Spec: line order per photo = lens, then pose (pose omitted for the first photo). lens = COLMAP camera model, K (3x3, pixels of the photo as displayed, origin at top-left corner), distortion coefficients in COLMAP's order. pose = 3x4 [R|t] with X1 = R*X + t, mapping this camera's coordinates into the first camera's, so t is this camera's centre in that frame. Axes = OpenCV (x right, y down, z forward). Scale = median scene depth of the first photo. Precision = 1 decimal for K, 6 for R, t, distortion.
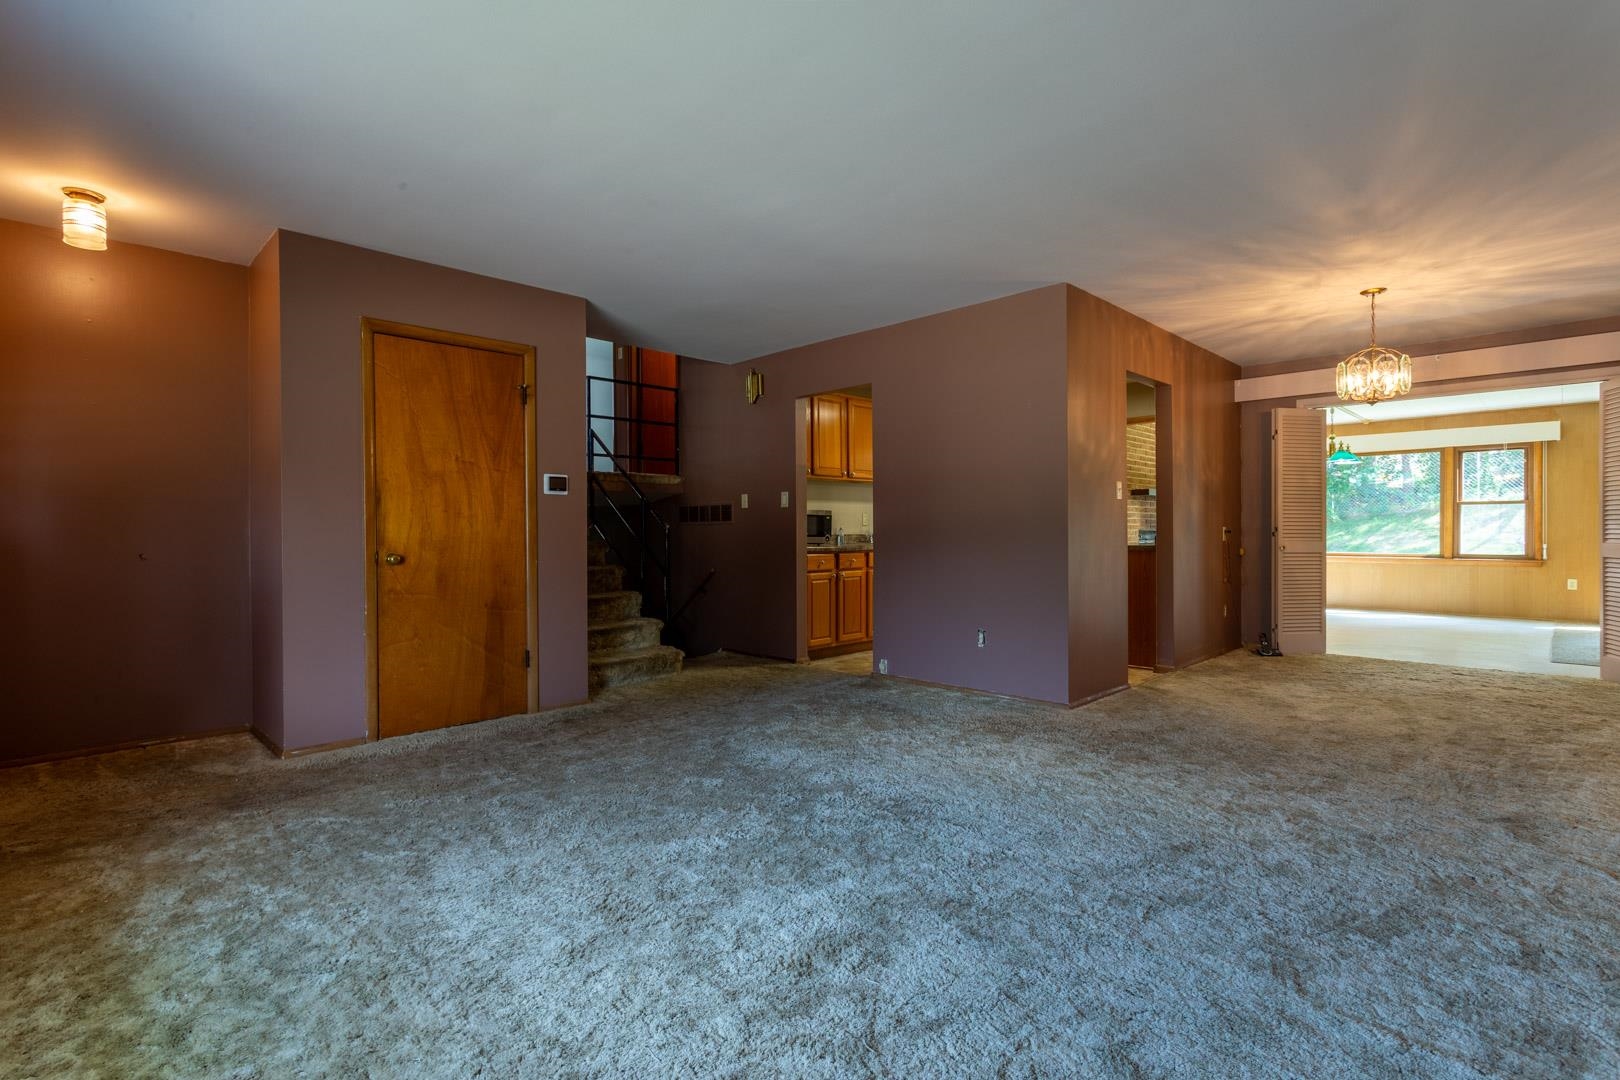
lens RADIAL K [[766.2, 0, 801.0], [0, 766.2, 536.9], [0, 0, 1]] dist [0.002455, -0.000225]
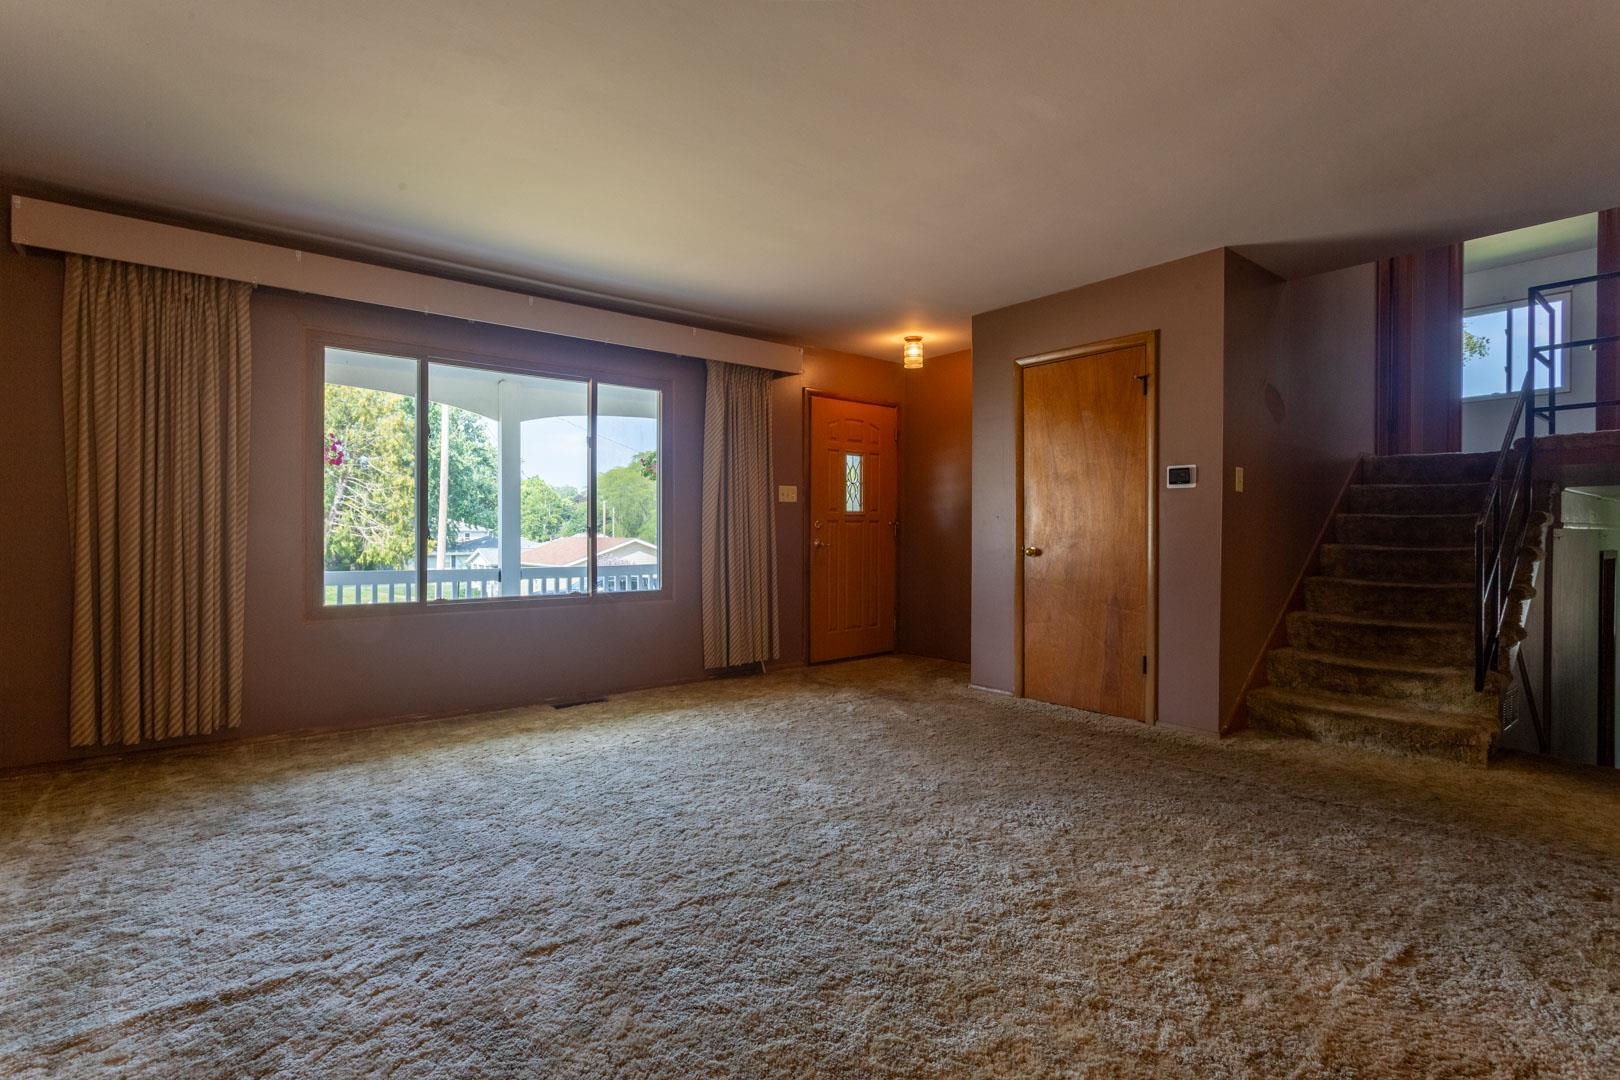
lens RADIAL K [[766.2, 0, 801.0], [0, 766.2, 536.9], [0, 0, 1]] dist [0.002455, -0.000225]
pose [[-0.121553, 0.013450, -0.992494, 0.640672], [-0.013138, 0.999799, 0.015158, -0.006912], [0.992498, 0.014882, -0.121352, 0.702672]]
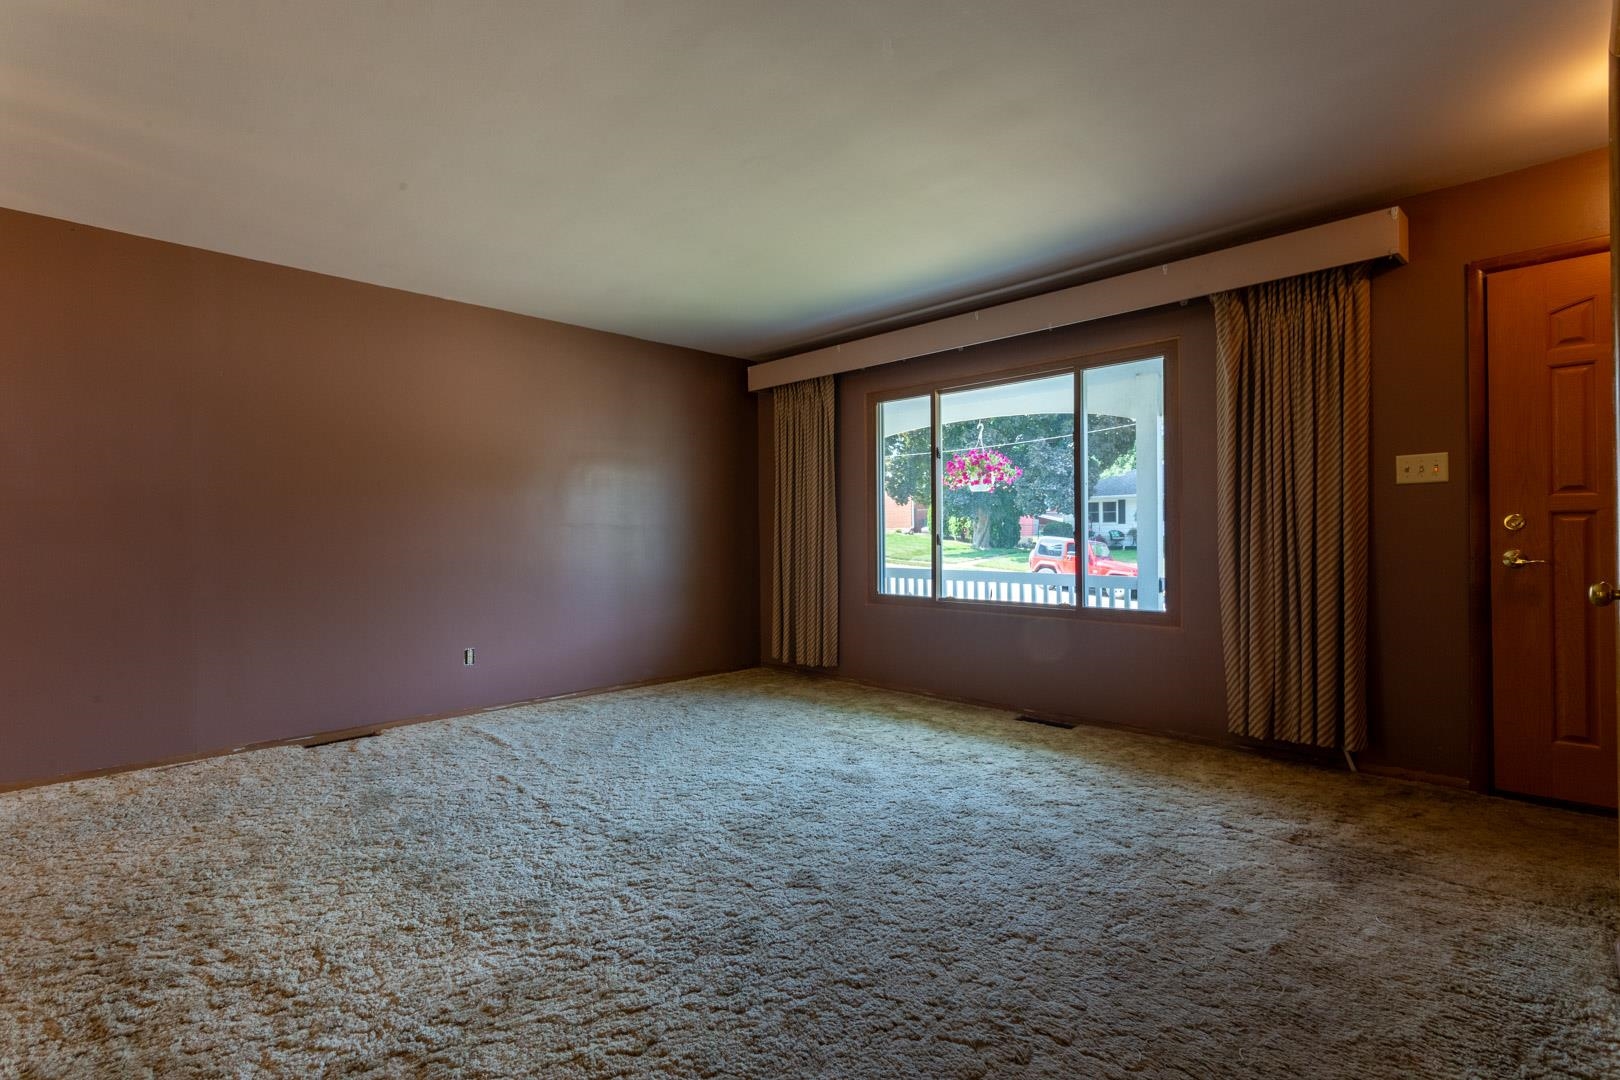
lens RADIAL K [[766.2, 0, 801.0], [0, 766.2, 536.9], [0, 0, 1]] dist [0.002455, -0.000225]
pose [[-0.999974, 0.006047, -0.004023, -0.064113], [0.006030, 0.999972, 0.004336, -0.000798], [0.004049, 0.004312, -0.999983, 1.260092]]
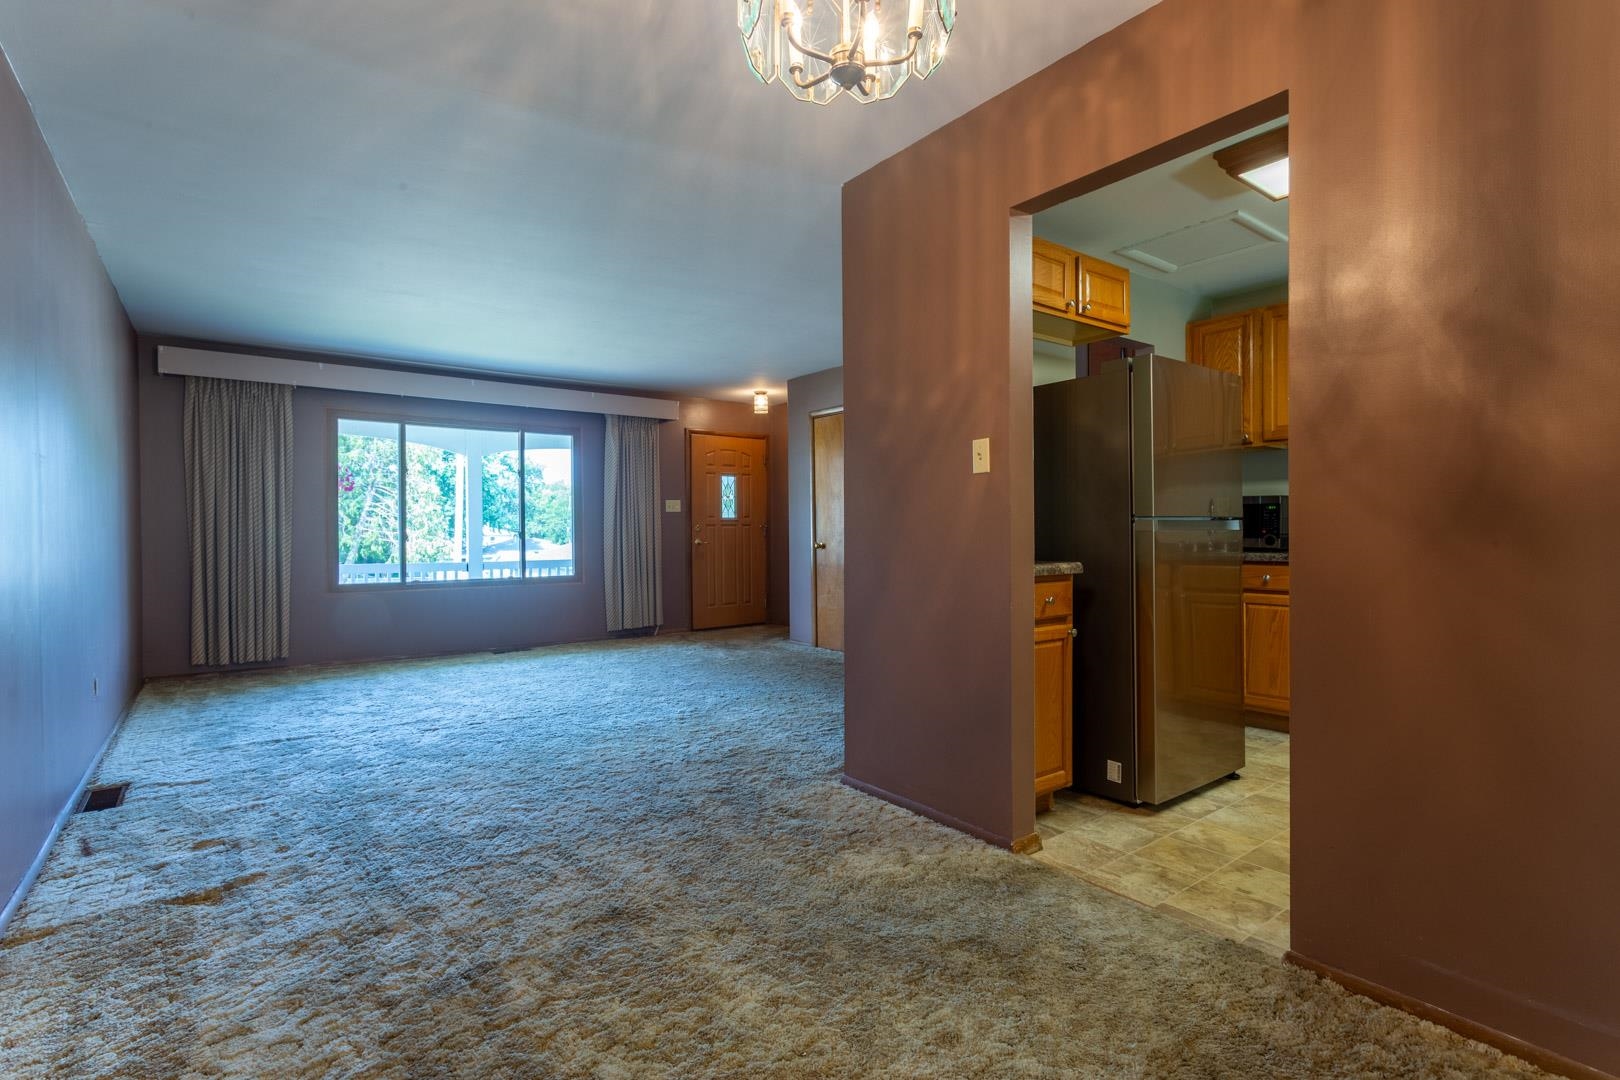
lens RADIAL K [[766.2, 0, 801.0], [0, 766.2, 536.9], [0, 0, 1]] dist [0.002455, -0.000225]
pose [[-0.153236, 0.014491, -0.988083, 1.082644], [-0.002362, 0.999884, 0.015030, -0.015523], [0.988187, 0.004637, -0.153184, 1.097391]]
